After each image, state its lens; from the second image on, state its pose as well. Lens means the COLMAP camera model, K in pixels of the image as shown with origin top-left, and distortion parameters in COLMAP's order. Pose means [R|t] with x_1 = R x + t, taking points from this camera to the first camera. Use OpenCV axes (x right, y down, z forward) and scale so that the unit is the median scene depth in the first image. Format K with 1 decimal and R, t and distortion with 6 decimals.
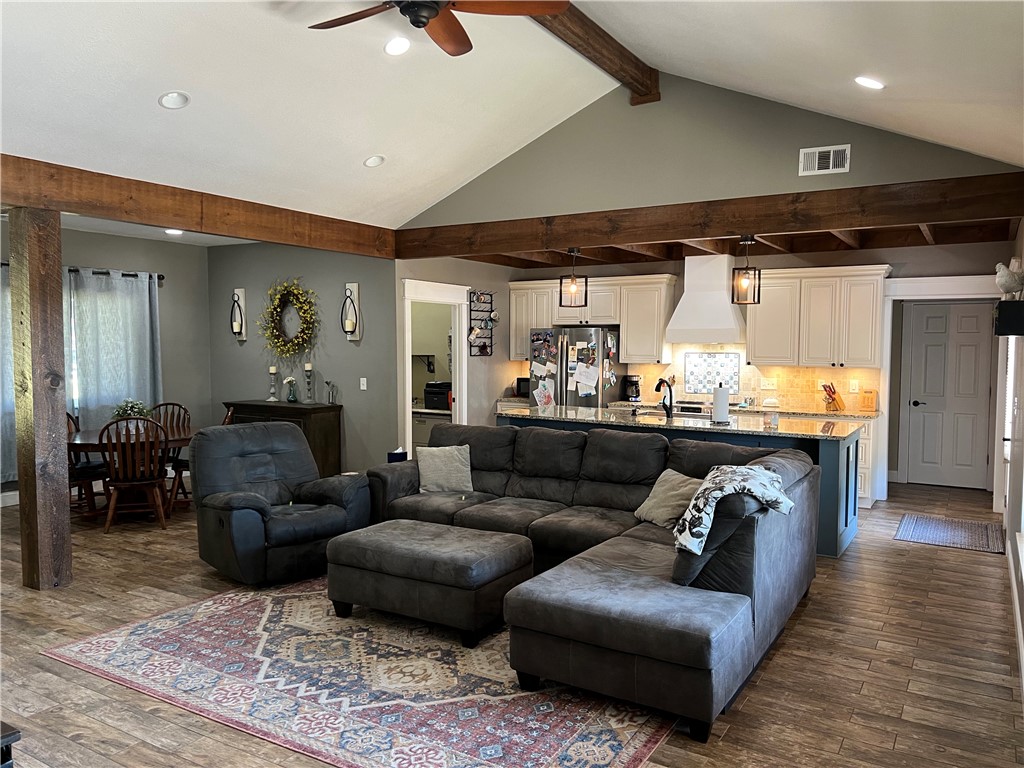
lens RADIAL K [[771.0, 0, 529.1], [0, 771.0, 388.3], [0, 0, 1]] dist [0.050965, -0.047570]
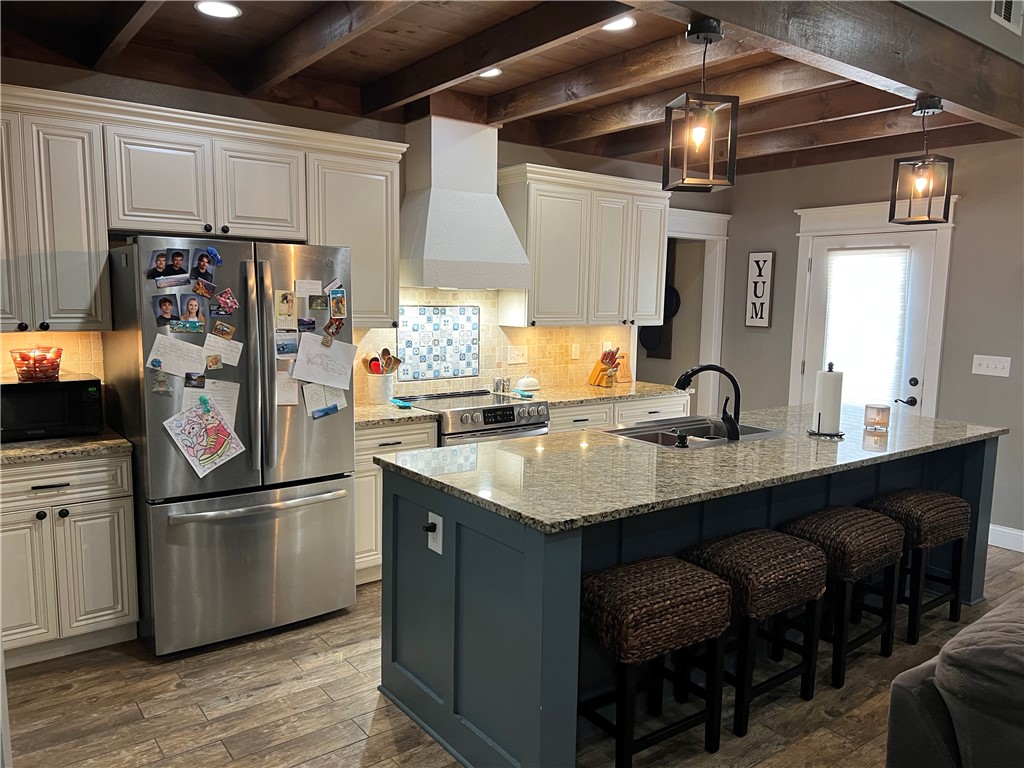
lens RADIAL K [[771.0, 0, 513.2], [0, 771.0, 385.7], [0, 0, 1]] dist [0.050965, -0.047570]
pose [[0.373640, -0.105039, 0.921607, -0.262441], [0.038181, 0.994467, 0.097864, -0.040829], [-0.926788, -0.001378, 0.375583, 0.747965]]
